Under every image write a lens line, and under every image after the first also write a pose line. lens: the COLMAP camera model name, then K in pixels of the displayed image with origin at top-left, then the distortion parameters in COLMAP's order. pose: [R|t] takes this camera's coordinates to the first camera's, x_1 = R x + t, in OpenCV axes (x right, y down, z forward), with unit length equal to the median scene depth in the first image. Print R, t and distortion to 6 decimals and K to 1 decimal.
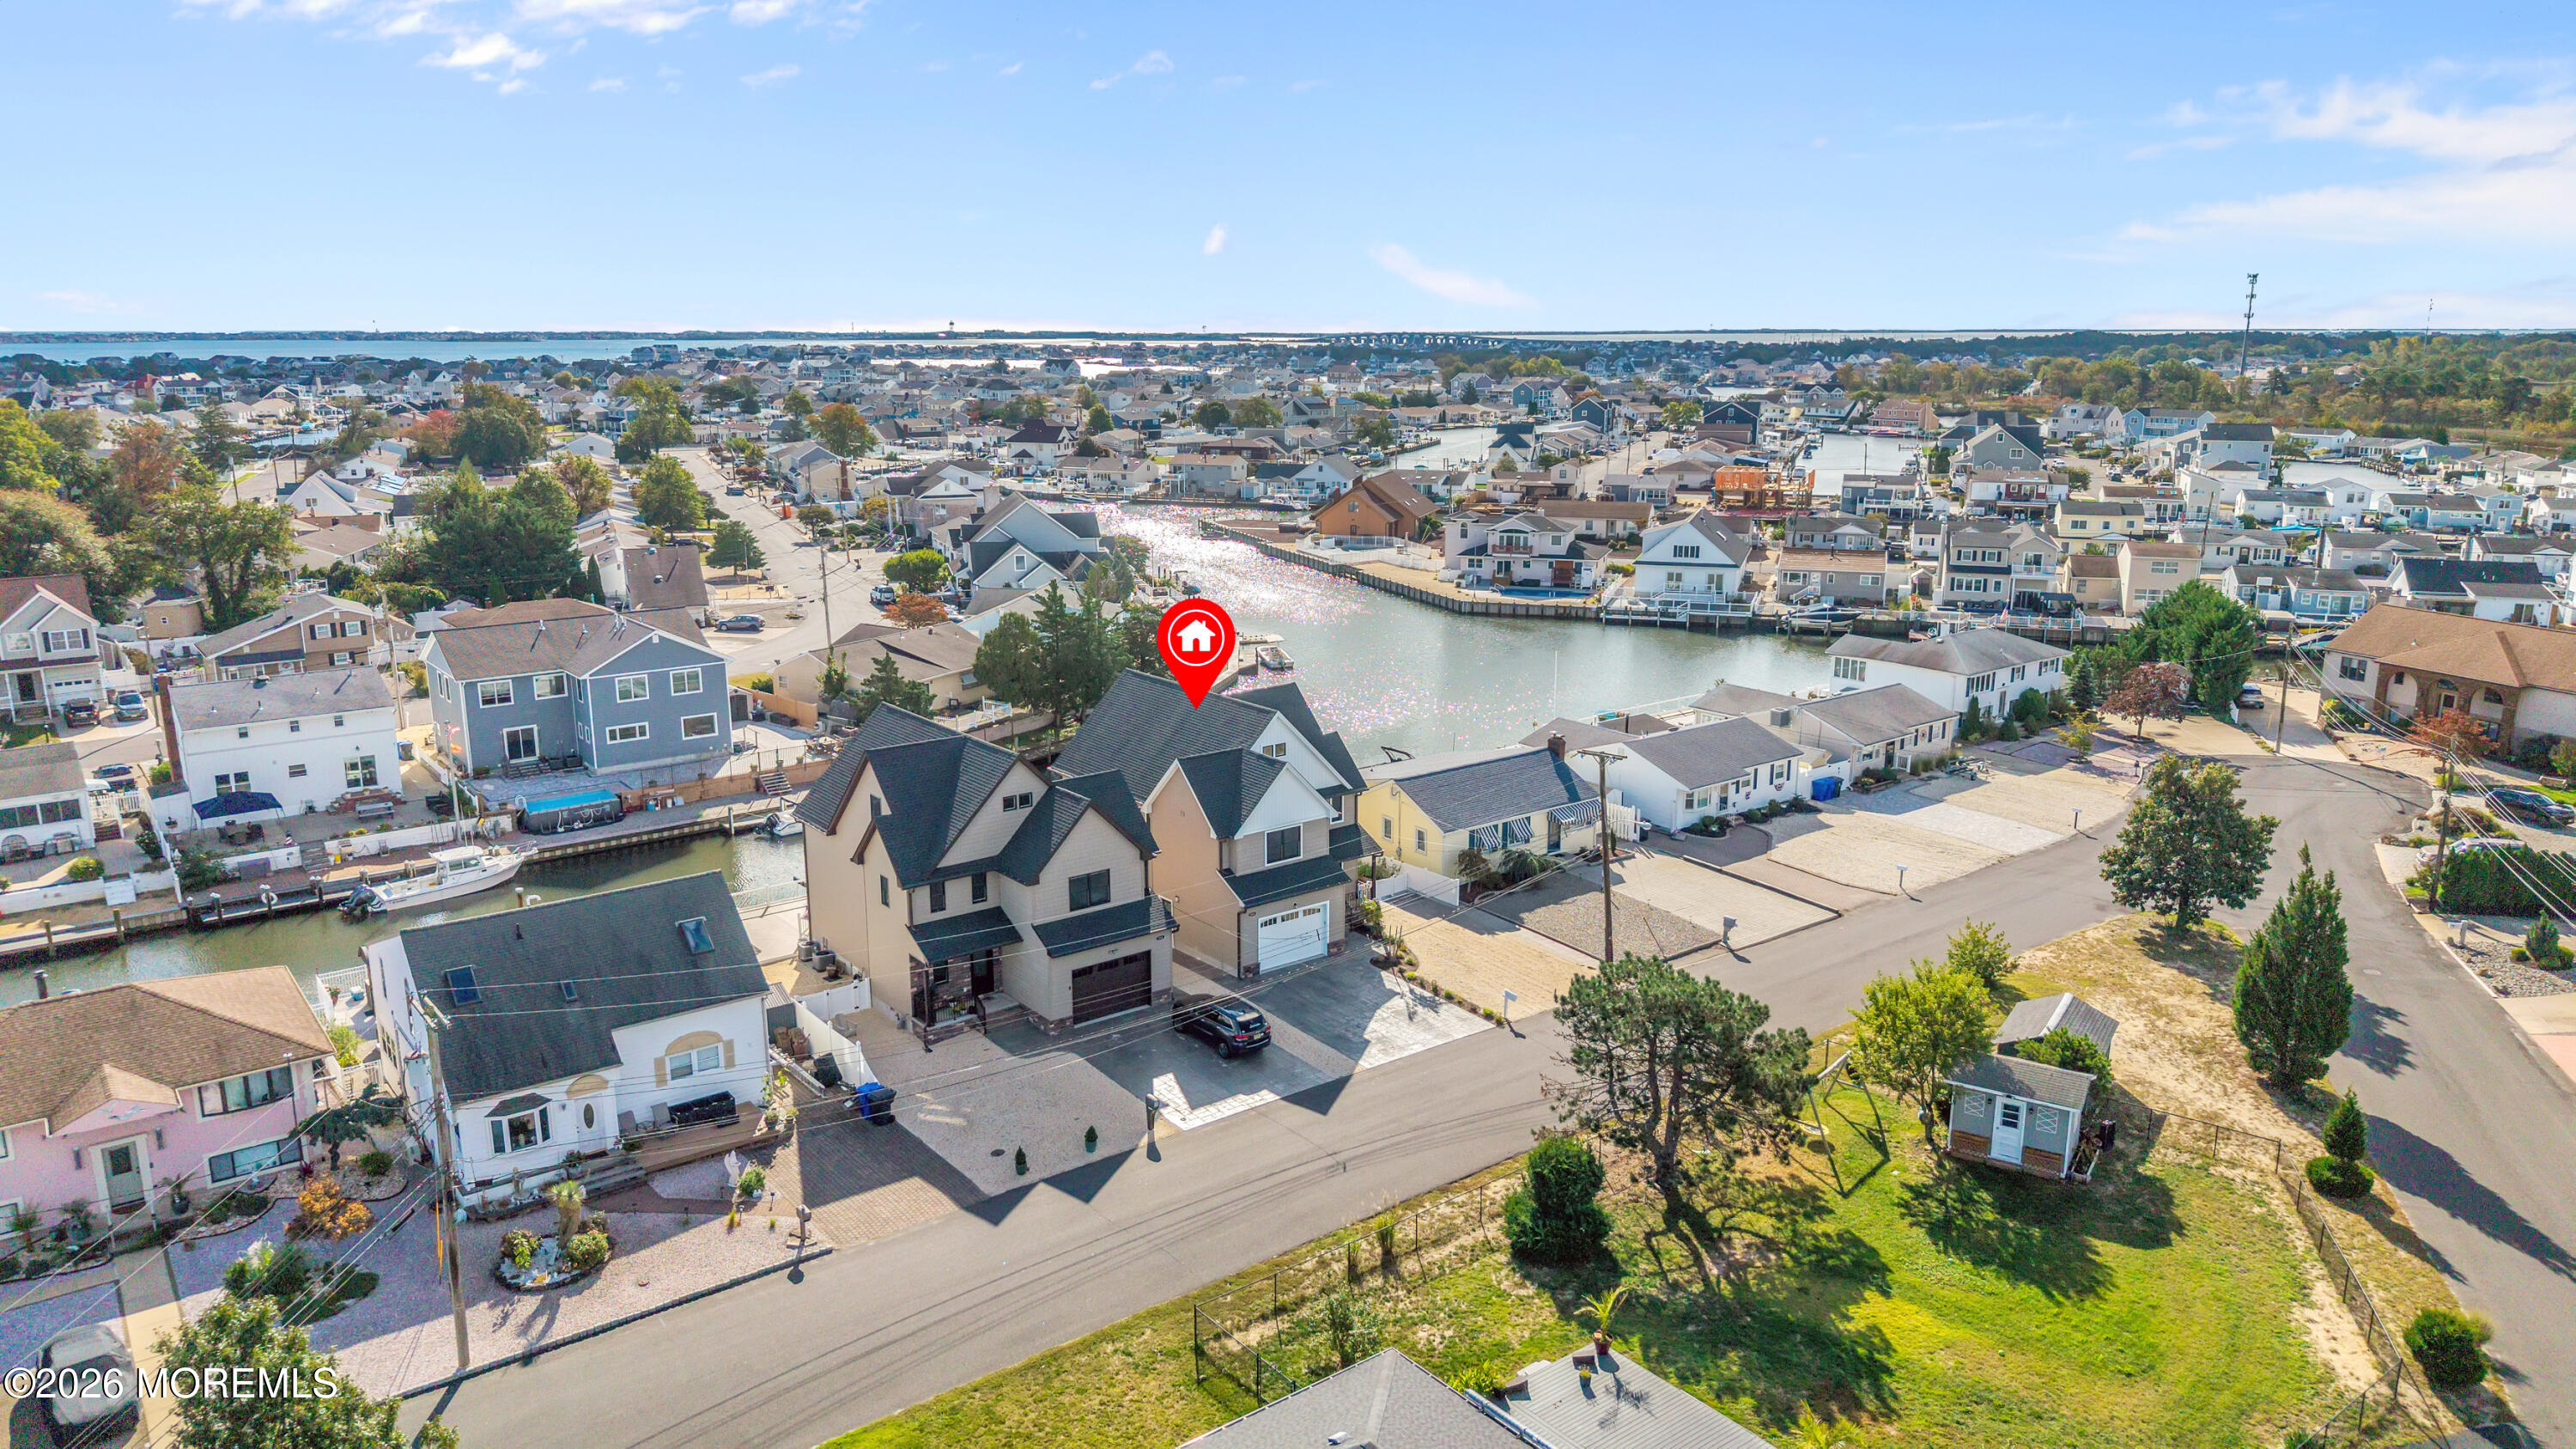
lens RADIAL K [[1715.6, 0, 1288.0], [0, 1715.6, 724.5], [0, 0, 1]] dist [0.057891, -0.082683]
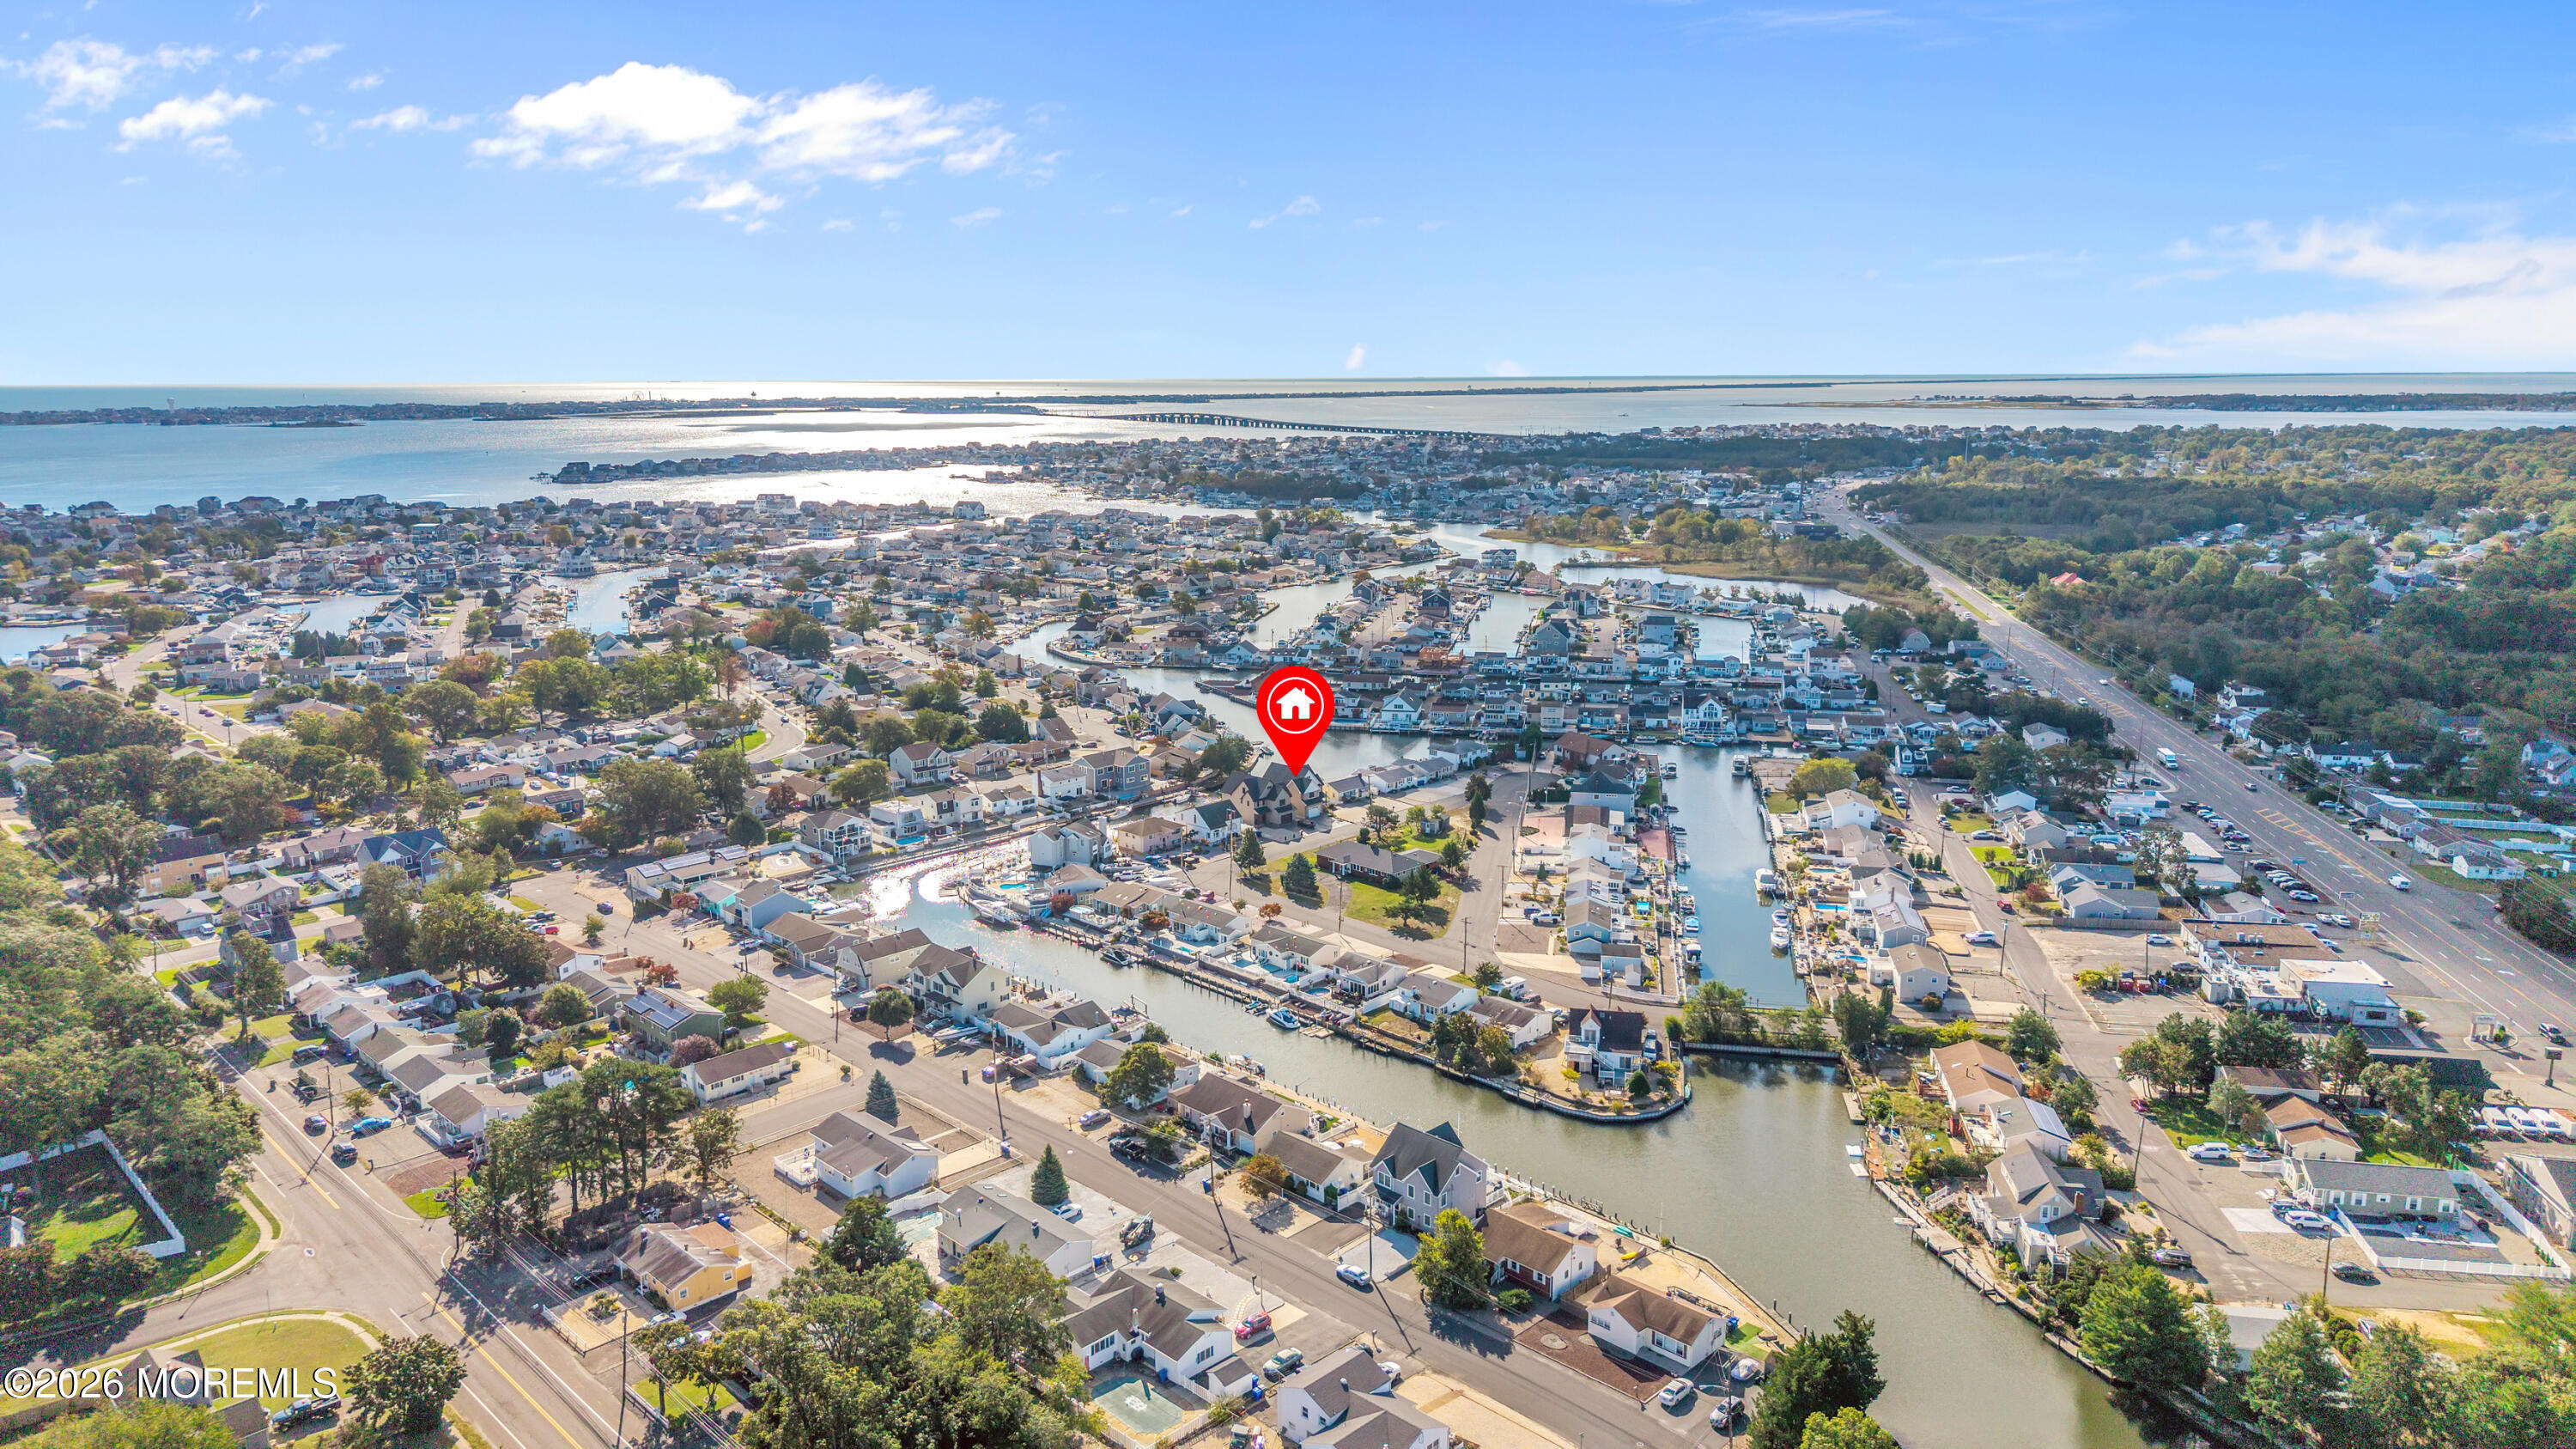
lens RADIAL K [[1699.5, 0, 1295.8], [0, 1699.5, 782.9], [0, 0, 1]] dist [0.067385, -0.100567]
pose [[0.991161, -0.034807, 0.128015, -0.632078], [0.033417, 0.999357, 0.012991, -0.033407], [-0.128385, -0.008598, 0.991687, -3.699640]]
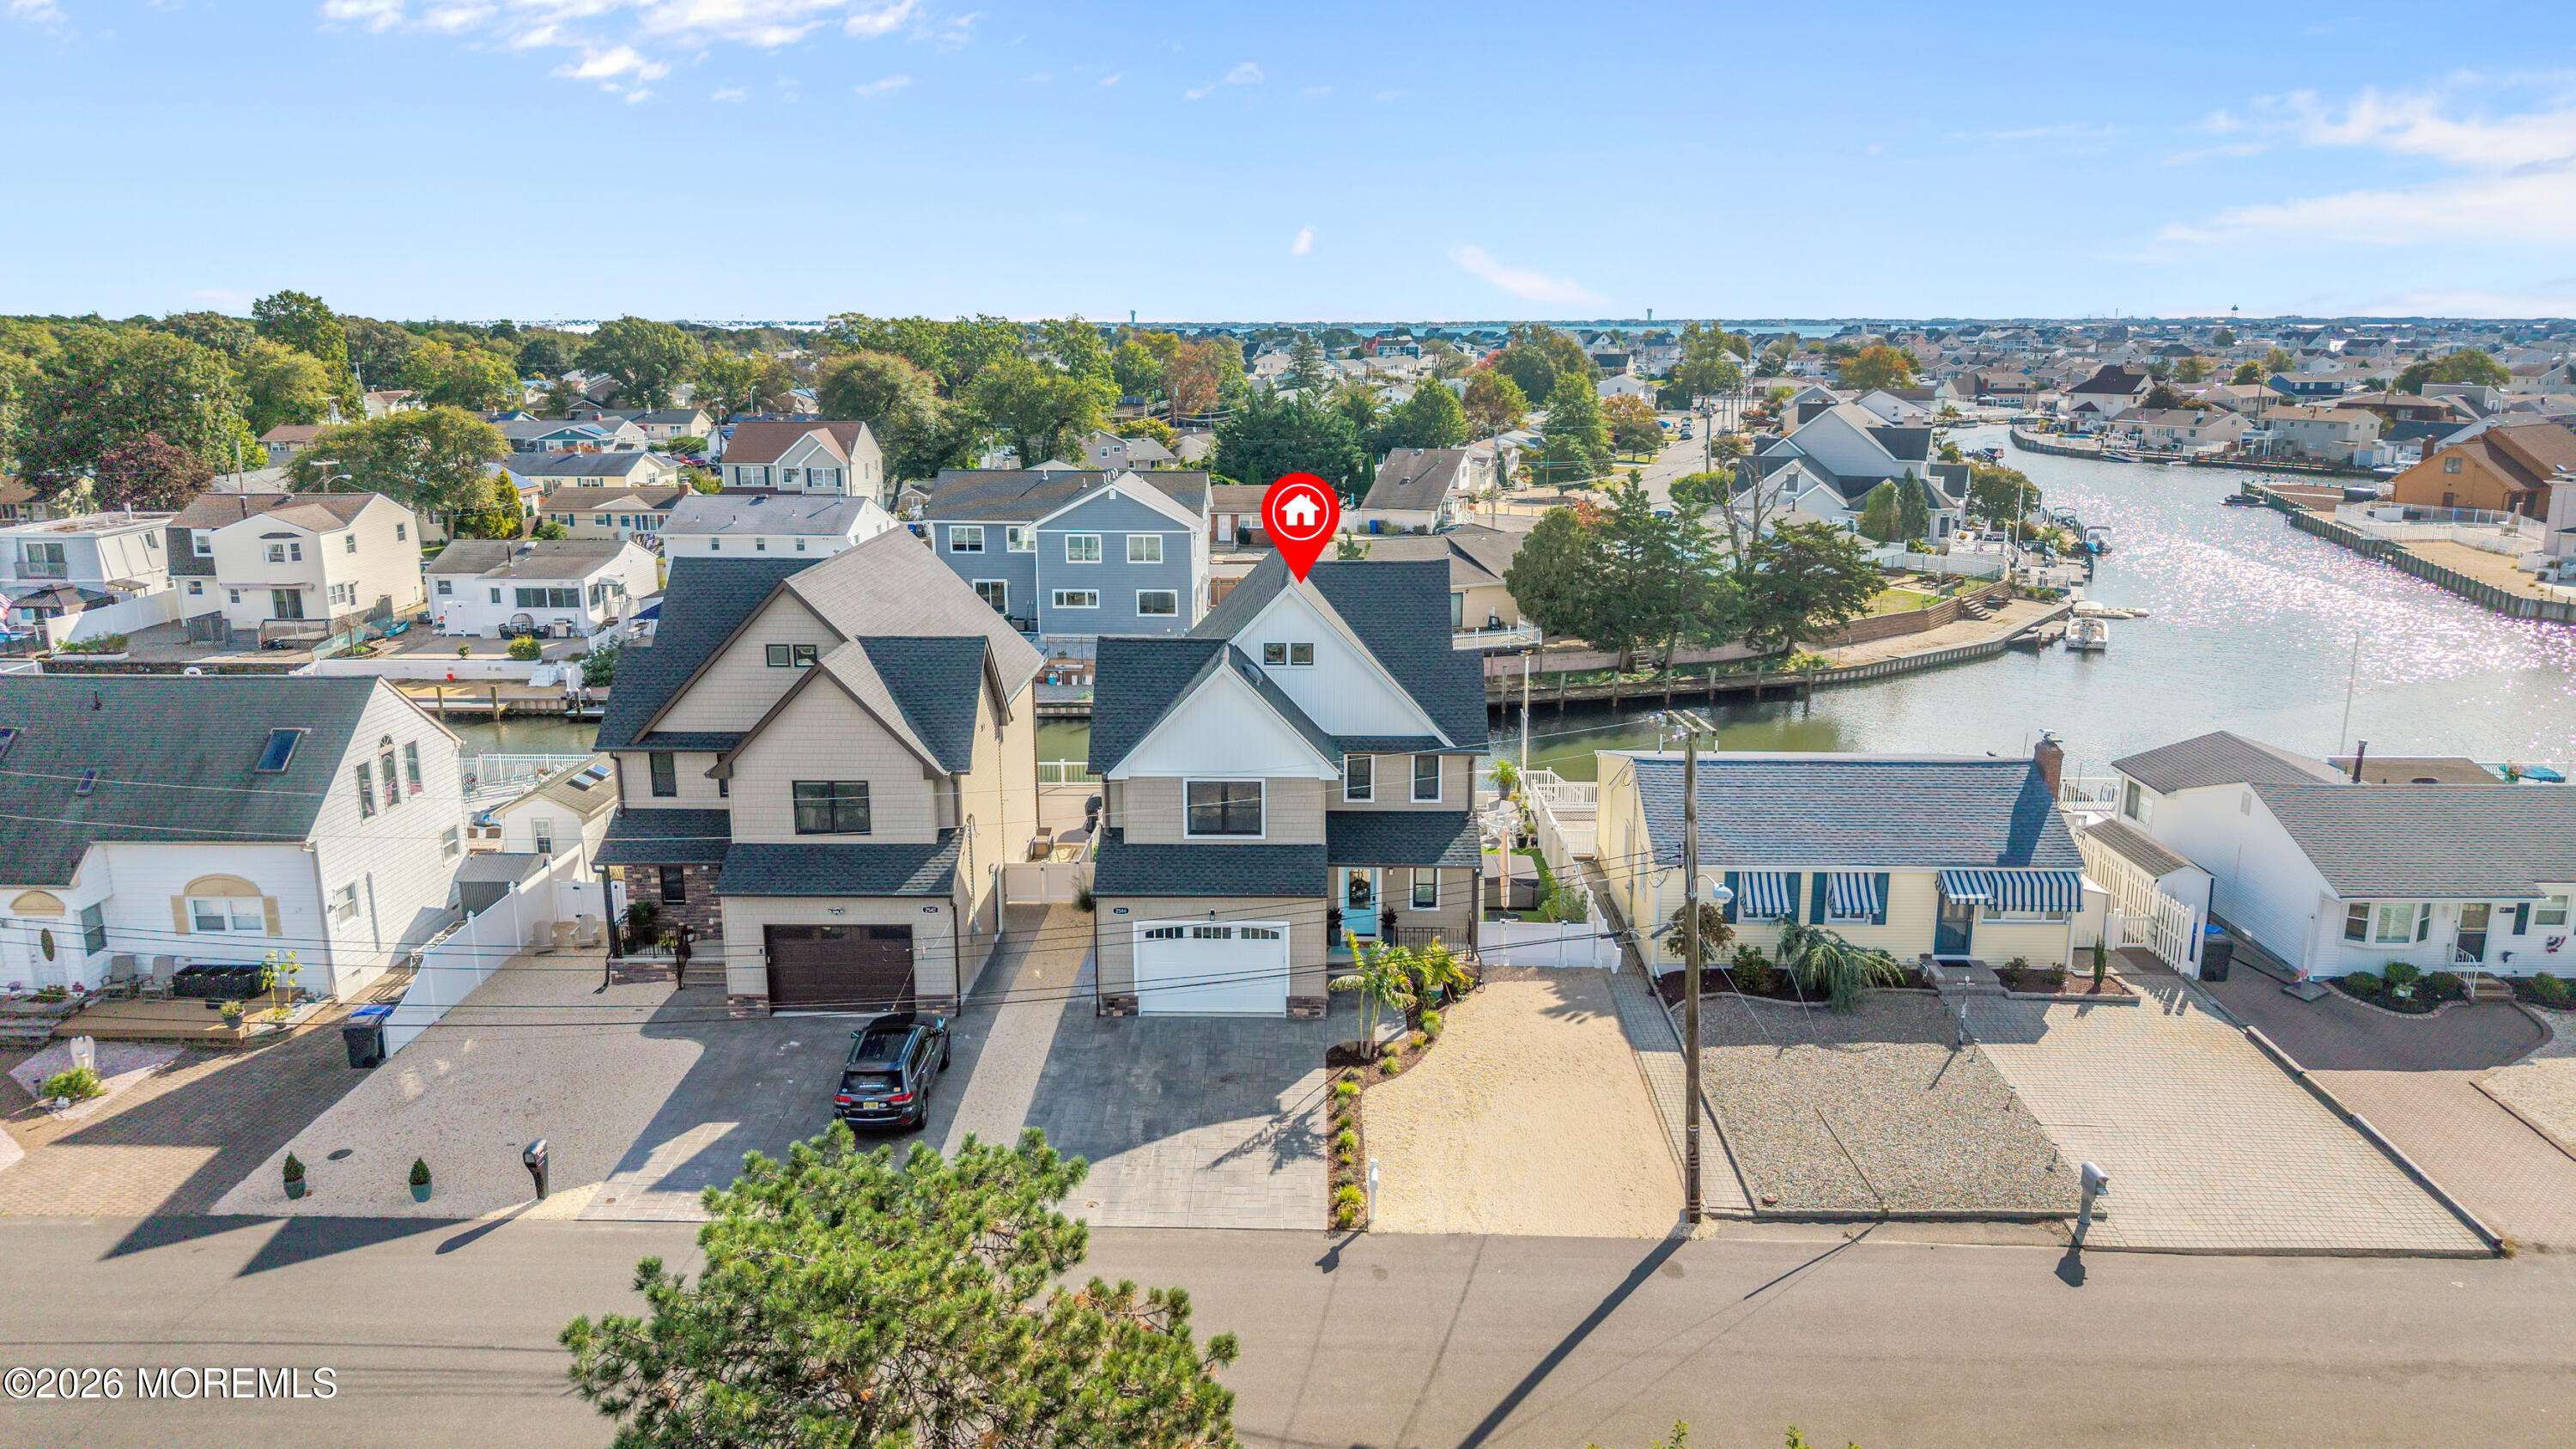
lens RADIAL K [[1715.6, 0, 1288.0], [0, 1715.6, 724.5], [0, 0, 1]] dist [0.057891, -0.082683]
pose [[0.774851, 0.144544, -0.615397, 0.311330], [-0.141586, 0.988458, 0.053896, 0.006997], [0.616084, 0.045370, 0.786373, 0.475969]]
